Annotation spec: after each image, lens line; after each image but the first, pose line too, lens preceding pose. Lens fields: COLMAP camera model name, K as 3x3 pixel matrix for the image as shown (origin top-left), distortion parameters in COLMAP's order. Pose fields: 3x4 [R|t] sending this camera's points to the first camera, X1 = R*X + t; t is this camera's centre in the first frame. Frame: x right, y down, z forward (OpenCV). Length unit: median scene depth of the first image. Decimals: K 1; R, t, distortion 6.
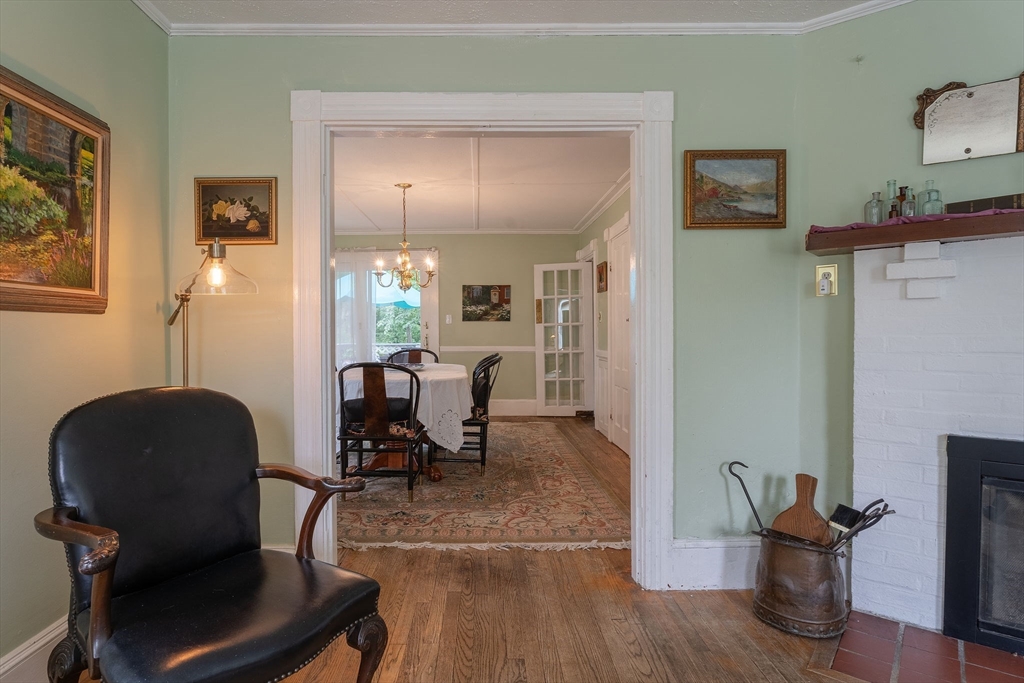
lens RADIAL K [[543.4, 0, 509.6], [0, 543.4, 344.5], [0, 0, 1]] dist [-0.004553, 0.001998]
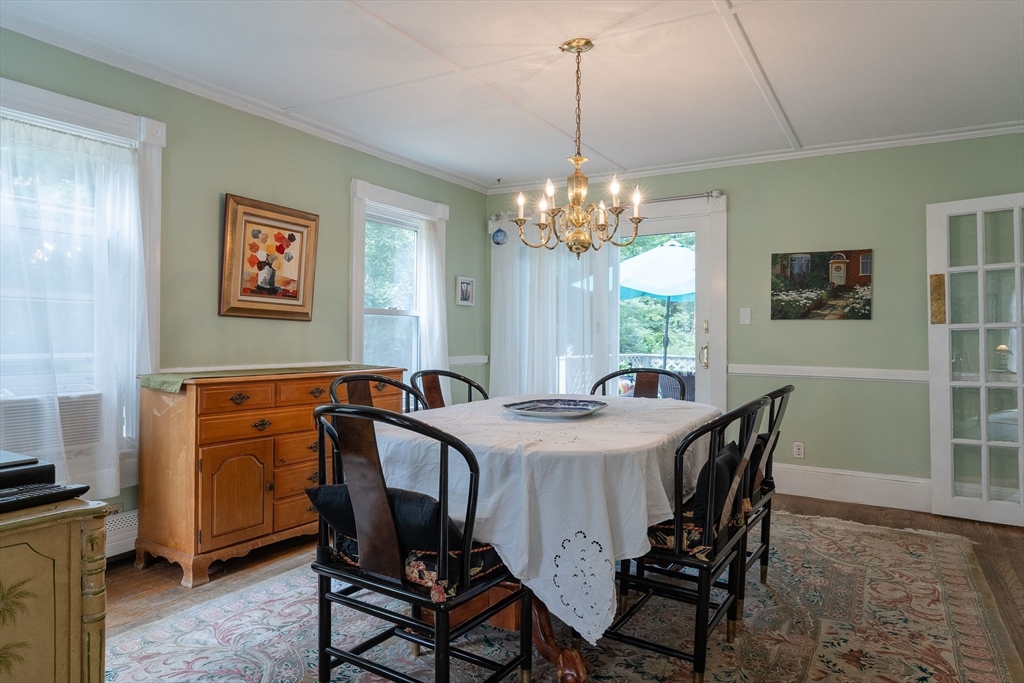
lens RADIAL K [[638.3, 0, 517.9], [0, 638.3, 333.7], [0, 0, 1]] dist [-0.005964, 0.000126]
pose [[0.829630, 0.007517, -0.558262, 0.117906], [-0.025708, 0.999363, -0.024748, -0.012220], [0.557721, 0.034884, 0.829295, 0.621773]]
